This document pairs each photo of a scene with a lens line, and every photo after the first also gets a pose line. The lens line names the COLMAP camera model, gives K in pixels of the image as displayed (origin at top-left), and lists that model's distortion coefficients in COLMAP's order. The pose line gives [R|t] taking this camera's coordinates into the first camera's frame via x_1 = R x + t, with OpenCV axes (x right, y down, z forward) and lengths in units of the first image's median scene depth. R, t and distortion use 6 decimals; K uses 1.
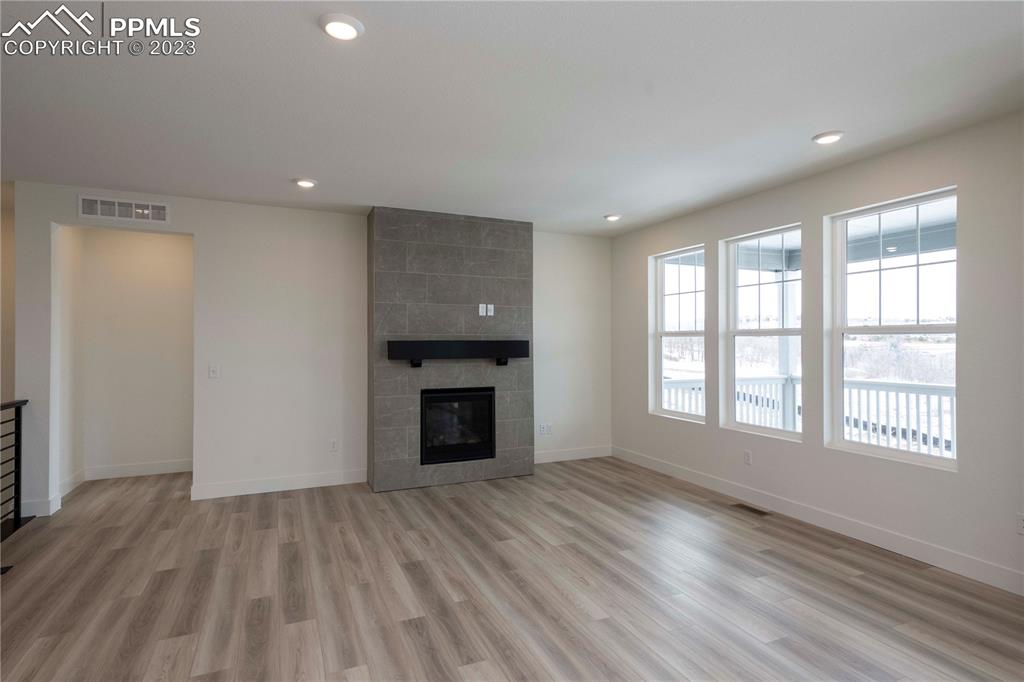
lens RADIAL K [[534.3, 0, 540.4], [0, 534.3, 342.8], [0, 0, 1]] dist [0.029979, 0.000553]
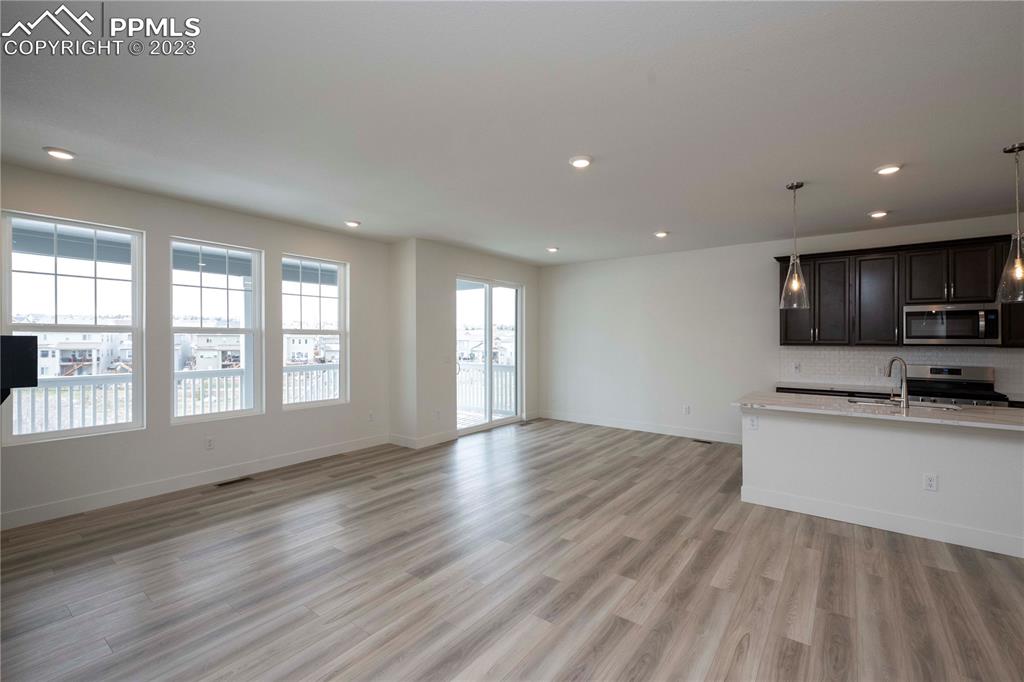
lens RADIAL K [[456.9, 0, 512.0], [0, 456.9, 341.0], [0, 0, 1]] dist [-0.002550, -0.000367]
pose [[-0.463406, -0.003215, 0.886140, -0.912133], [0.004470, 0.999972, 0.005966, -0.001039], [-0.886135, 0.006726, -0.463378, 1.092144]]
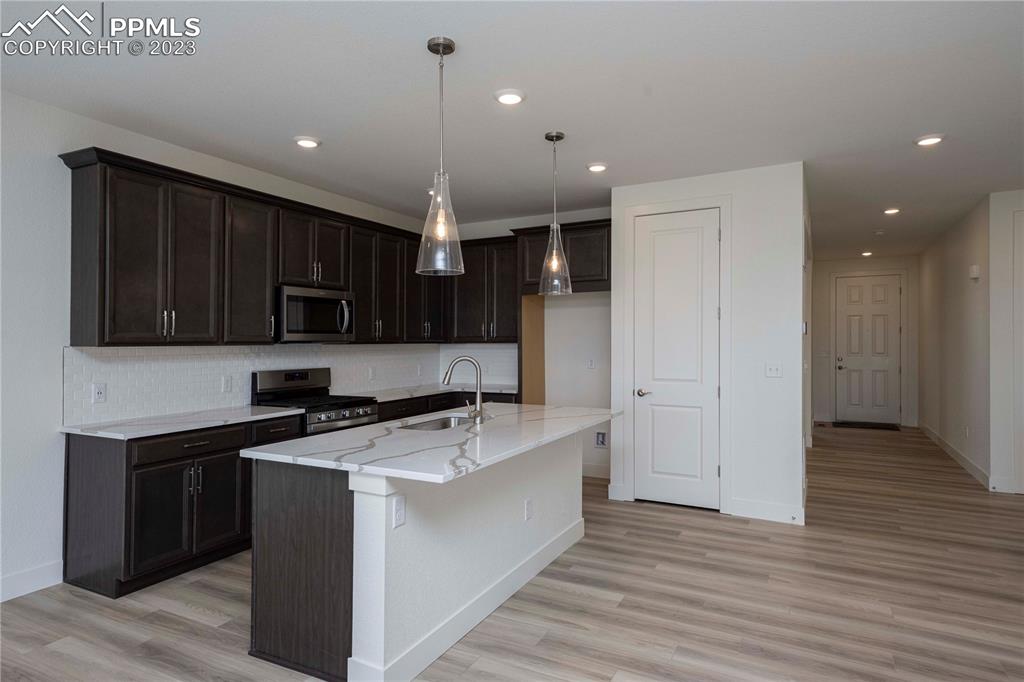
lens RADIAL K [[554.0, 0, 512.0], [0, 554.0, 341.0], [0, 0, 1]] dist [0.026489, -0.001327]
pose [[-0.802176, 0.003462, -0.597078, -0.002446], [-0.000742, 0.999977, 0.006794, 0.012124], [0.597088, 0.005893, -0.802154, 0.661575]]
